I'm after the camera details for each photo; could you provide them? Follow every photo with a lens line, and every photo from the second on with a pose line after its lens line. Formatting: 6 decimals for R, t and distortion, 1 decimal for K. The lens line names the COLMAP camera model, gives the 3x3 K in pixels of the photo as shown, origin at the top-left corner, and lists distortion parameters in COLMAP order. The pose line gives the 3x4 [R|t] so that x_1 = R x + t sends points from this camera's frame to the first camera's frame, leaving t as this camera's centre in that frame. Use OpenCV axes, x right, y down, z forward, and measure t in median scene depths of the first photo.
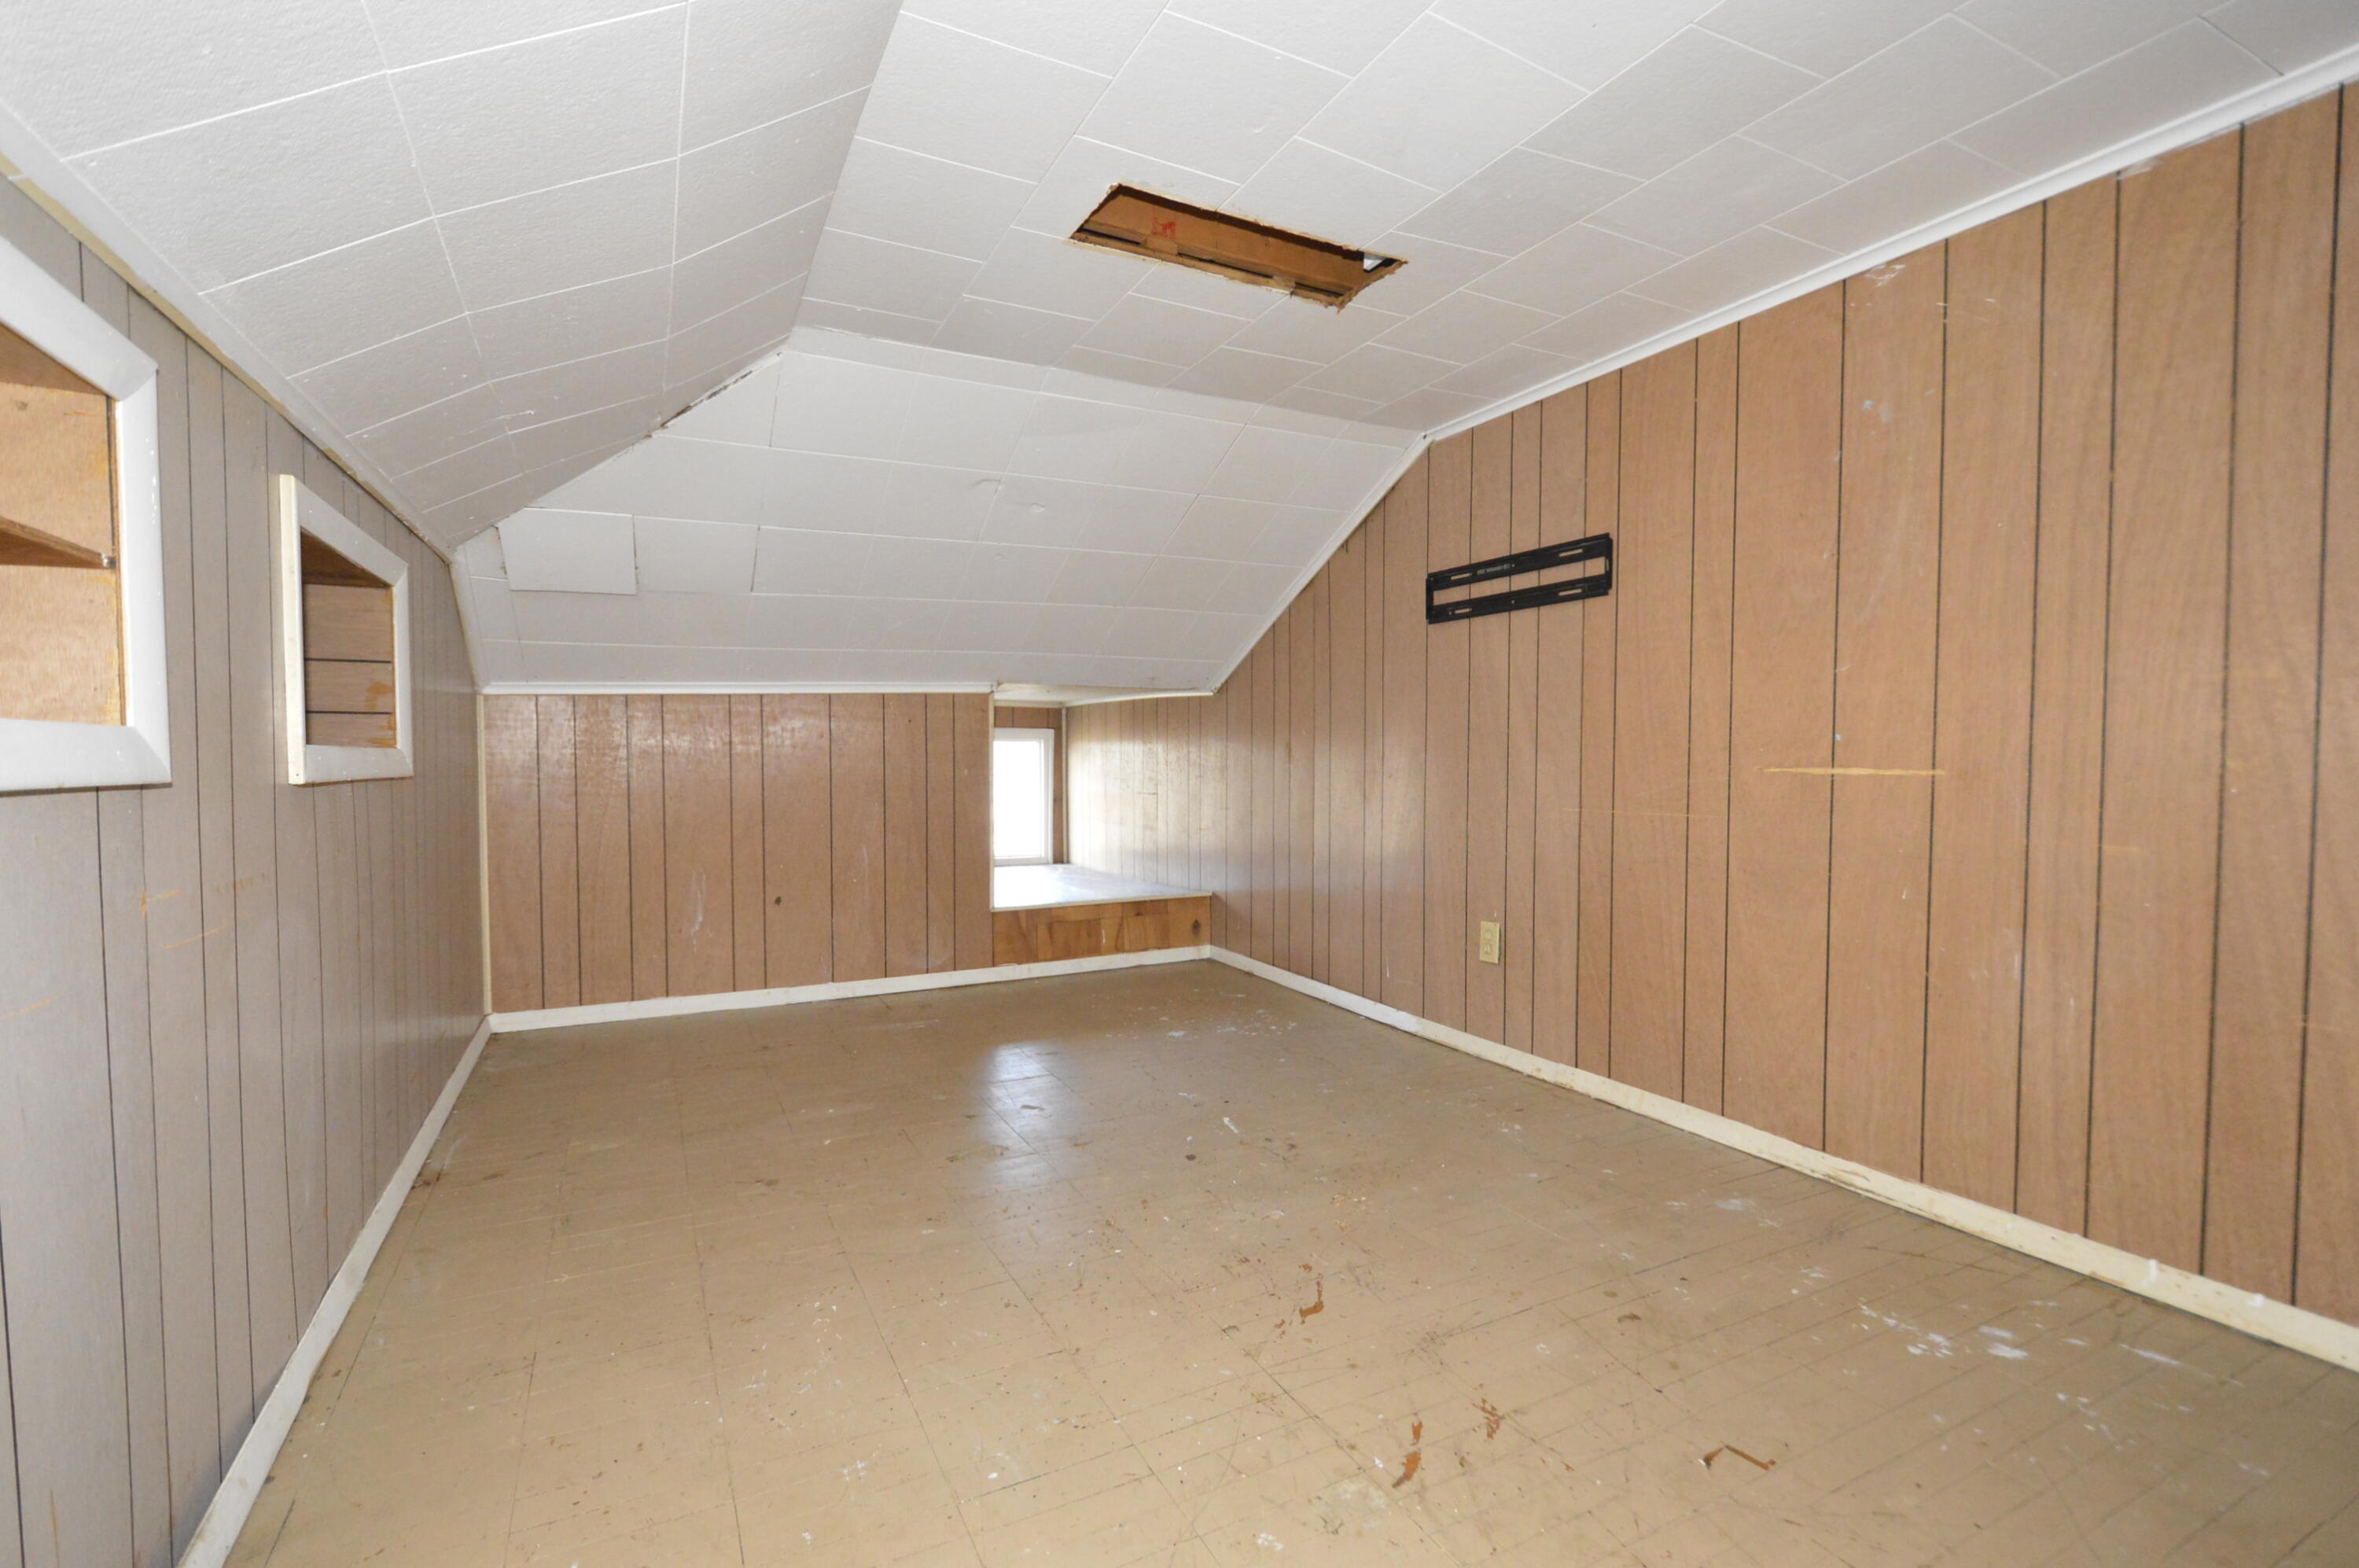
lens RADIAL K [[1042.7, 0, 1180.1], [0, 1042.7, 793.4], [0, 0, 1]] dist [0.015177, -0.009976]
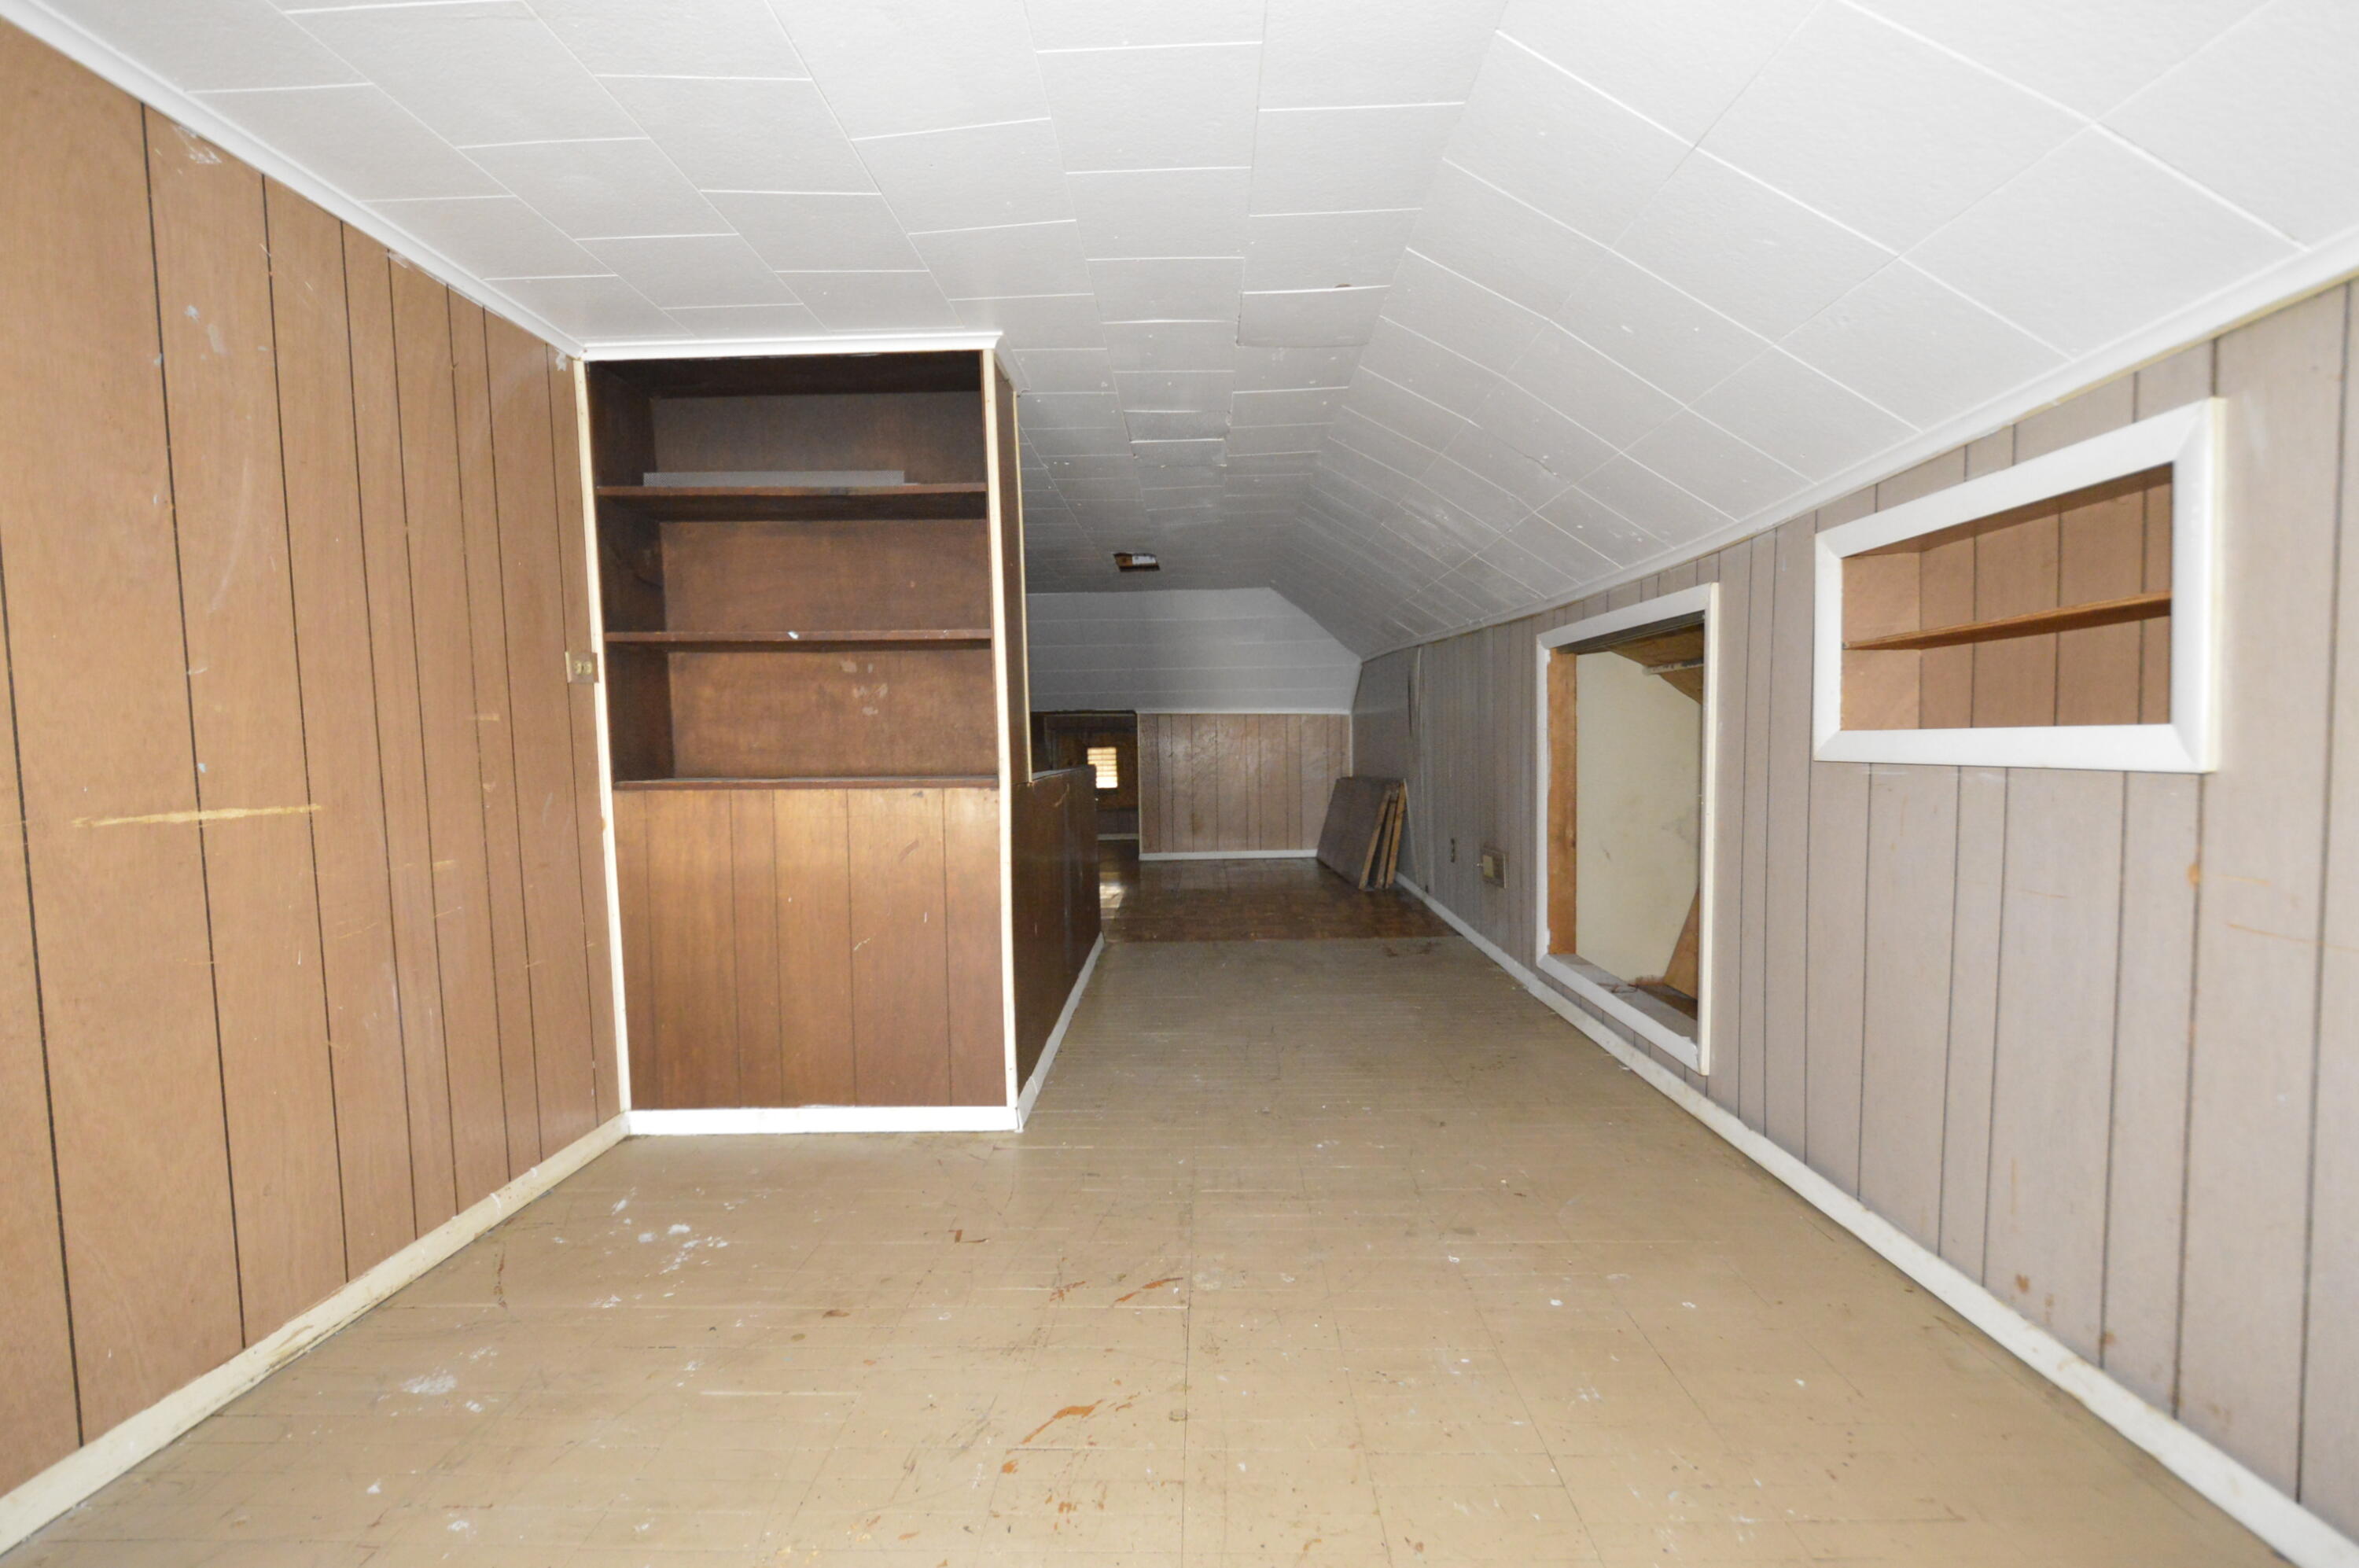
lens RADIAL K [[1042.7, 0, 1180.1], [0, 1042.7, 793.4], [0, 0, 1]] dist [0.015177, -0.009976]
pose [[-0.868414, -0.001357, 0.495839, -0.317790], [0.042398, 0.996131, 0.076983, -0.067627], [-0.494024, 0.087876, -0.864996, 1.387146]]
